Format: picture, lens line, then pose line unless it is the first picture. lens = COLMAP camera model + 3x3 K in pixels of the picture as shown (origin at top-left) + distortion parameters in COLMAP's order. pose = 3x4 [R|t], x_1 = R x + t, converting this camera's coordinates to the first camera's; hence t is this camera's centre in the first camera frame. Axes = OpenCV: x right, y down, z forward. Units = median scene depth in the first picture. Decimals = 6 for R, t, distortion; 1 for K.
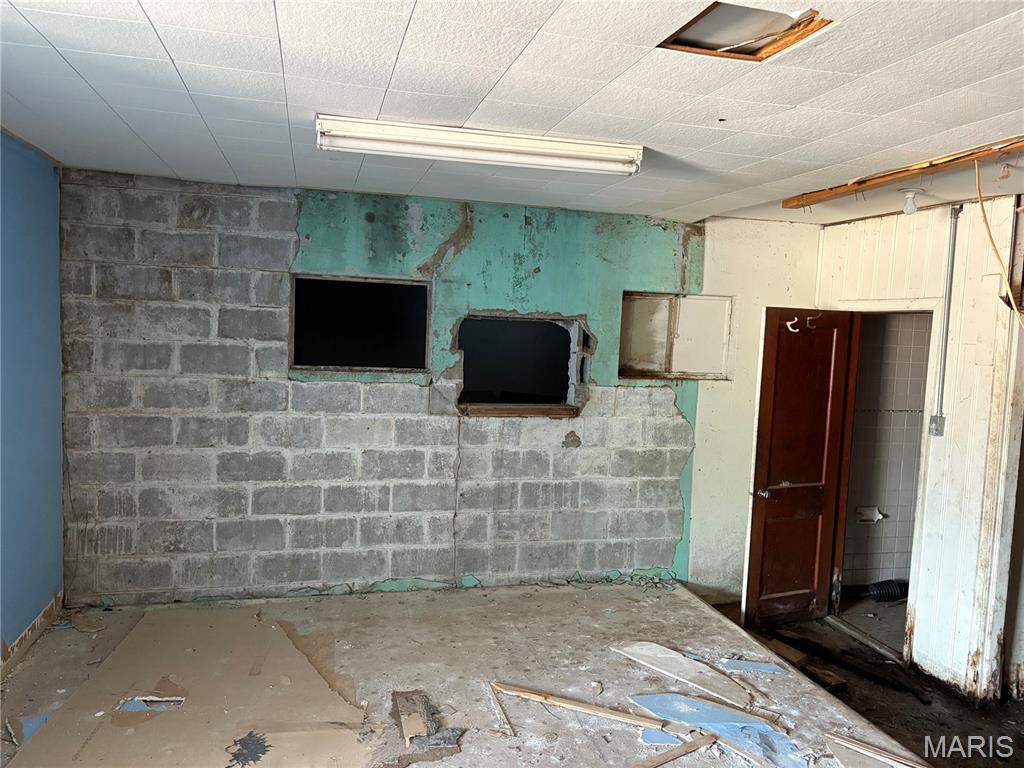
lens RADIAL K [[796.6, 0, 512.0], [0, 796.6, 384.0], [0, 0, 1]] dist [0.096265, -0.118394]
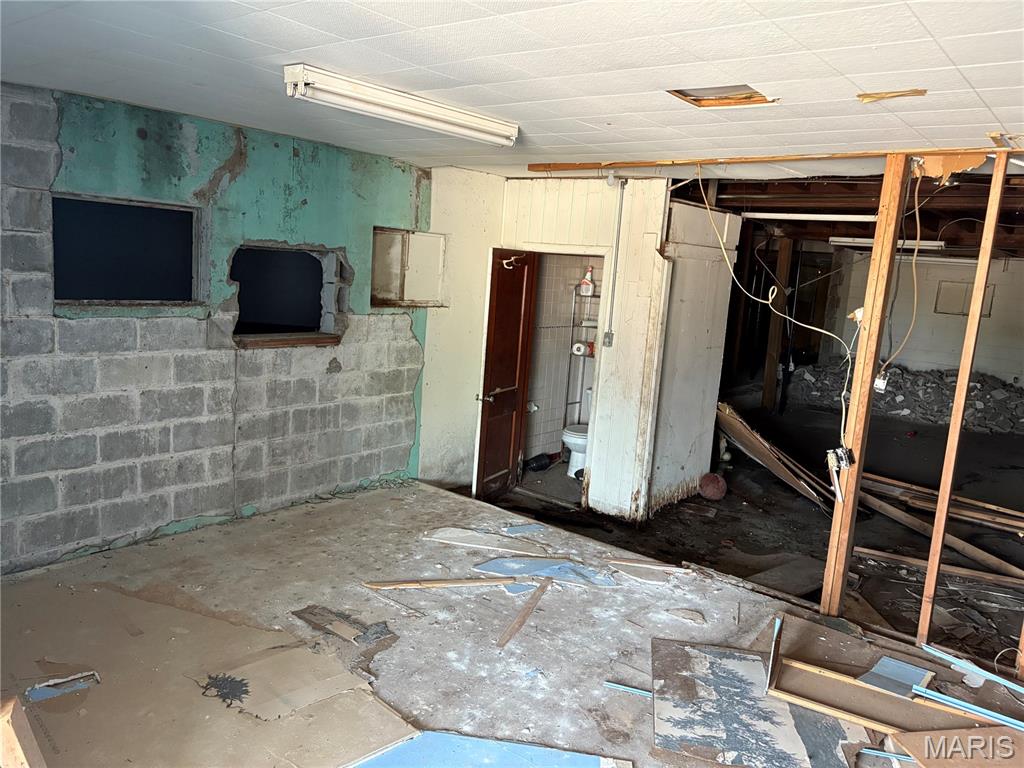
lens RADIAL K [[796.6, 0, 512.0], [0, 796.6, 384.0], [0, 0, 1]] dist [0.096265, -0.118394]
pose [[0.793574, -0.076770, 0.603612, -0.406349], [0.005878, 0.992930, 0.118557, -0.033368], [-0.608446, -0.090536, 0.788414, 0.005026]]
